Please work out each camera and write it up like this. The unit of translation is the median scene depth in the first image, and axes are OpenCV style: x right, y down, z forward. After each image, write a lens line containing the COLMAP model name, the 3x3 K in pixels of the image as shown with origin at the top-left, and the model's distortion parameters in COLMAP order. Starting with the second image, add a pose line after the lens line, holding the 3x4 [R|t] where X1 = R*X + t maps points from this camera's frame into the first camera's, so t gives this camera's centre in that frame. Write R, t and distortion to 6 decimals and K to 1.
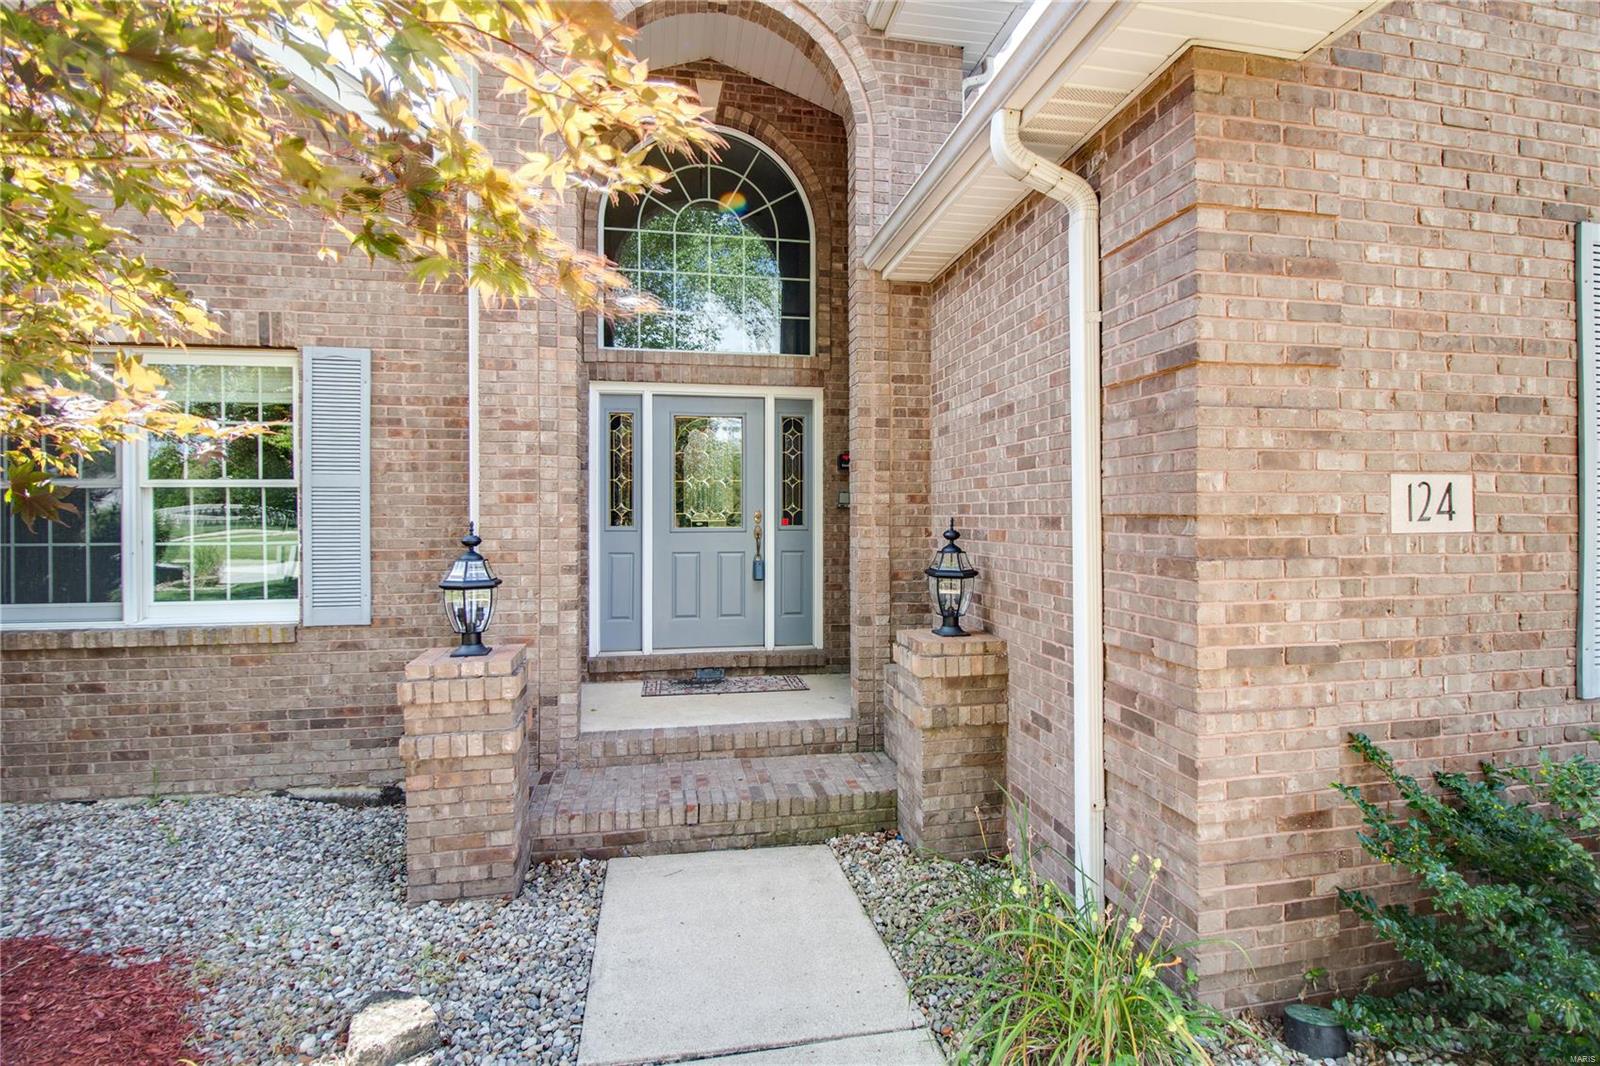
lens RADIAL K [[766.0, 0, 820.8], [0, 766.0, 511.9], [0, 0, 1]] dist [0.001561, -0.013224]
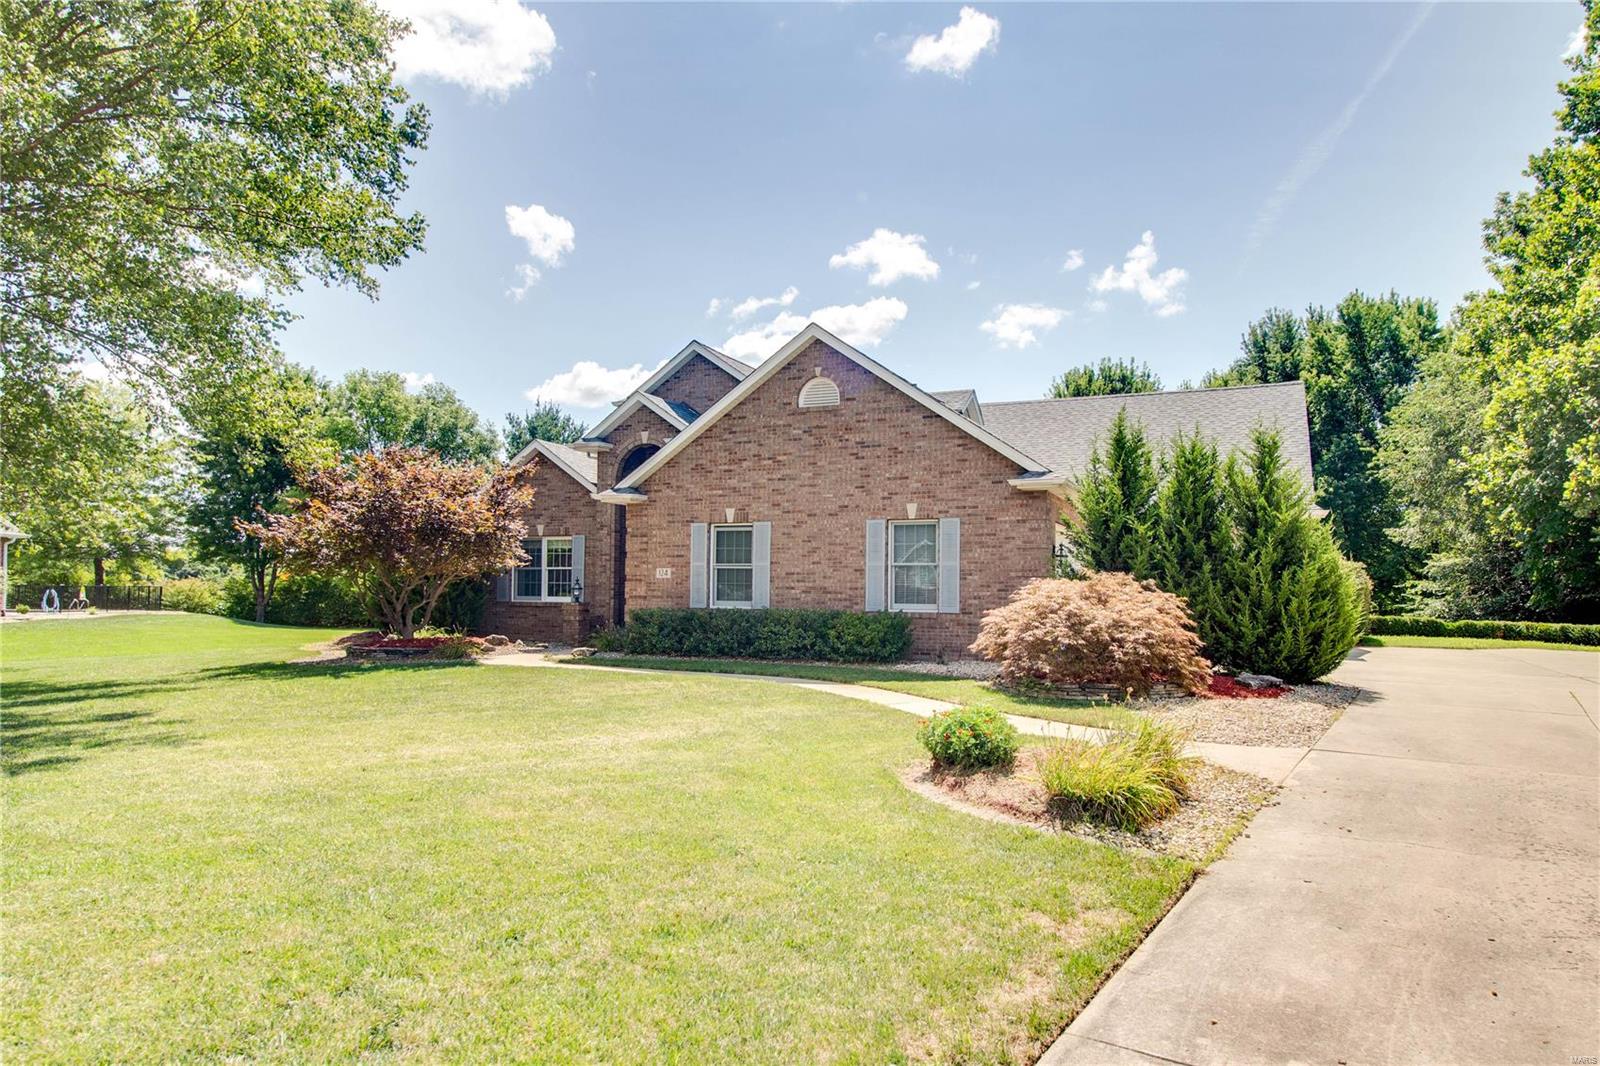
lens RADIAL K [[934.6, 0, 801.7], [0, 934.6, 553.1], [0, 0, 1]] dist [0.049387, 0.000034]
pose [[0.812172, -0.009107, -0.583347, 3.343099], [-0.013381, 0.999324, -0.034230, 0.039275], [0.583265, 0.035607, 0.811501, -2.432367]]
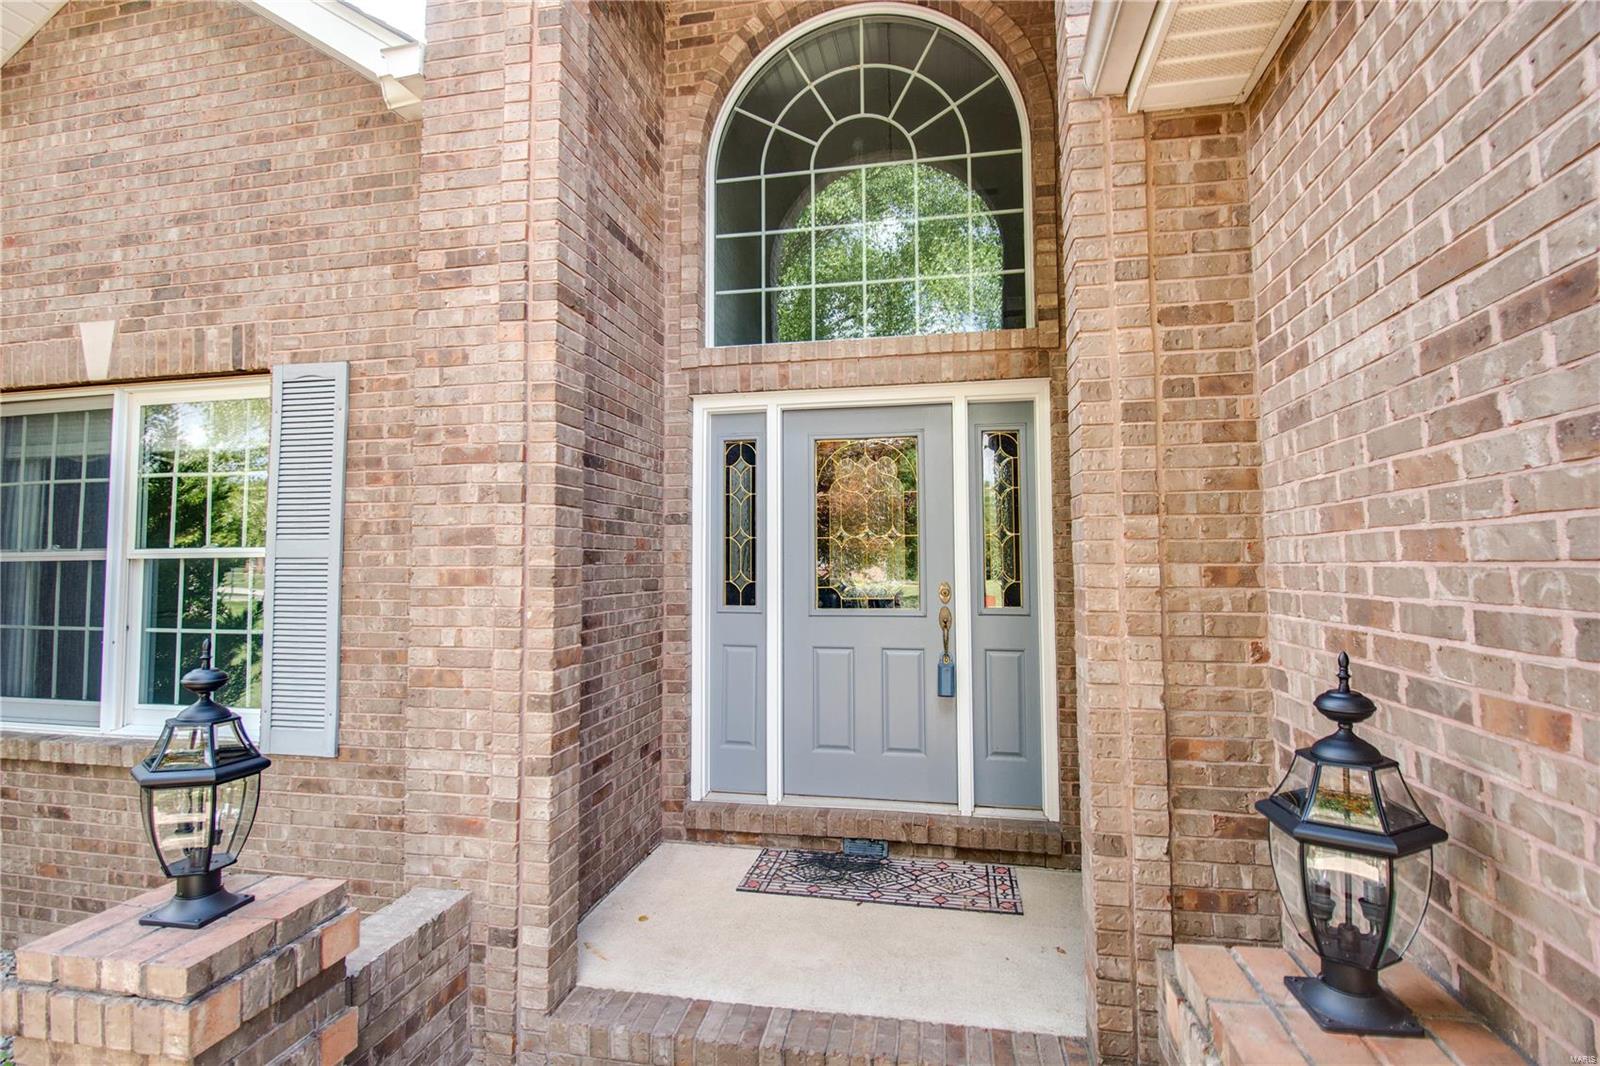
lens RADIAL K [[783.4, 0, 799.9], [0, 783.4, 513.7], [0, 0, 1]] dist [0.003874, -0.017135]
pose [[0.926490, -0.026281, -0.375401, 0.069850], [0.004015, 0.998192, -0.059972, -0.028381], [0.376298, 0.054056, 0.924920, 0.509104]]
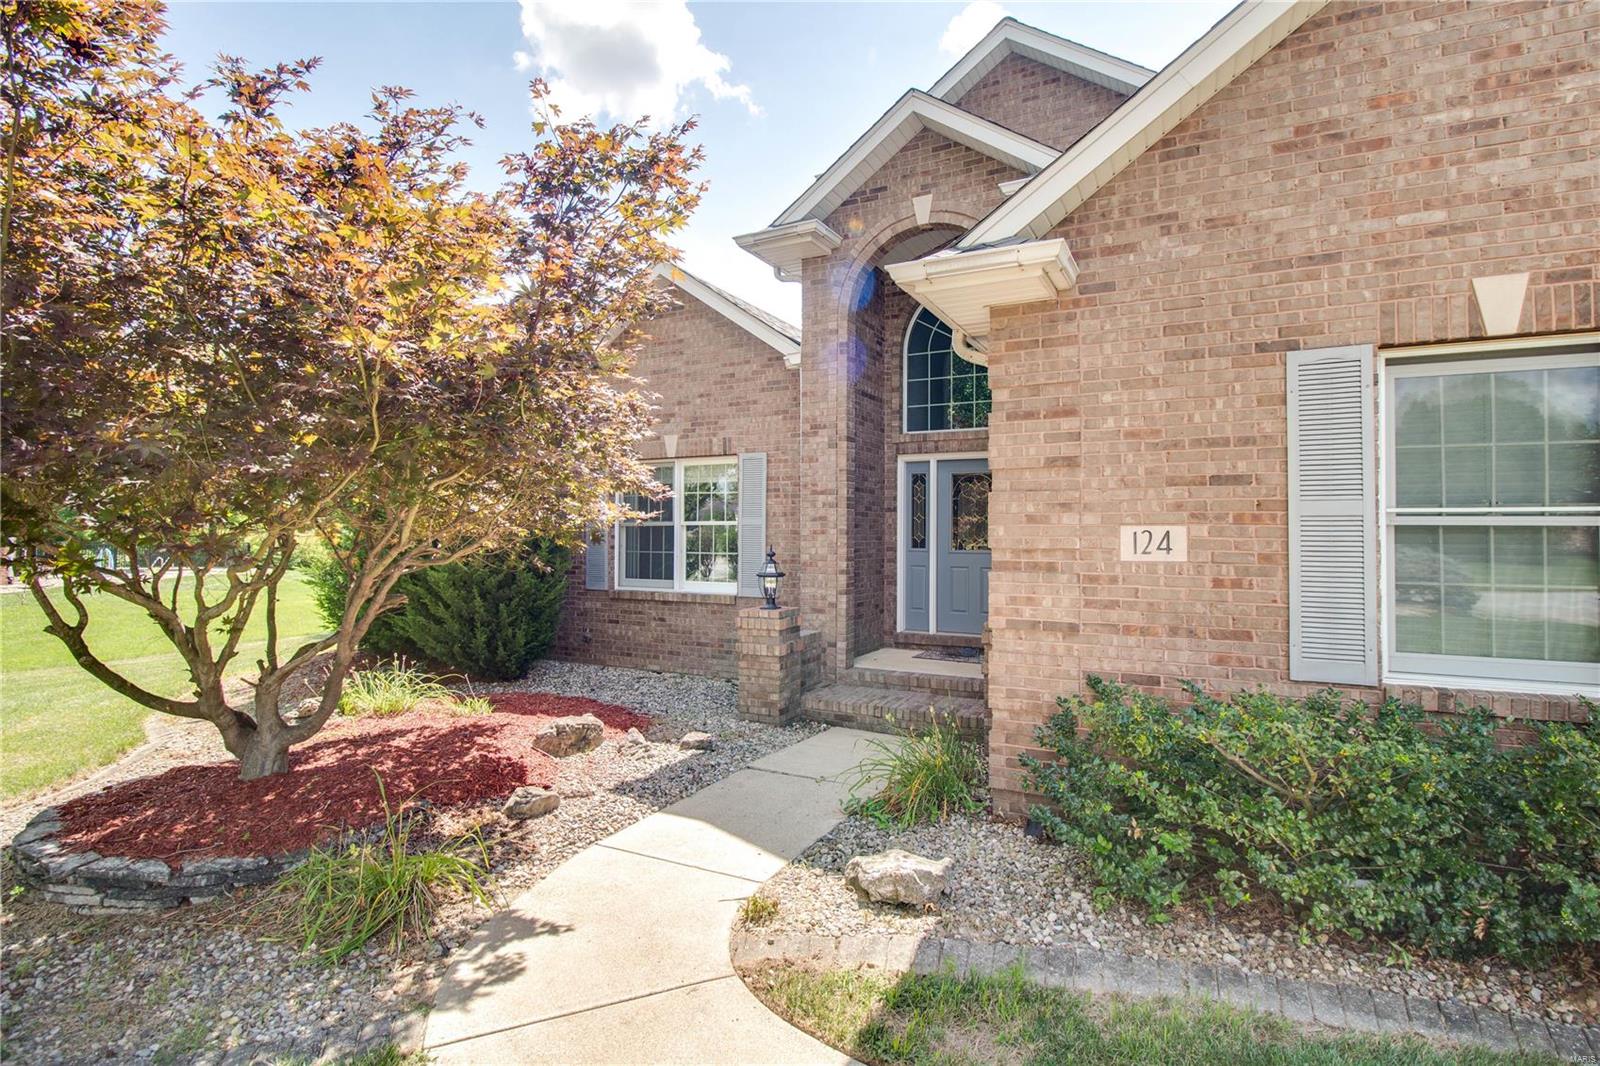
lens RADIAL K [[752.0, 0, 833.1], [0, 752.0, 513.4], [0, 0, 1]] dist [0.000259, -0.013337]
pose [[0.797554, -0.009704, -0.603169, 0.685286], [-0.005939, 0.999696, -0.023936, -0.018340], [0.603218, 0.022672, 0.797254, -0.395495]]
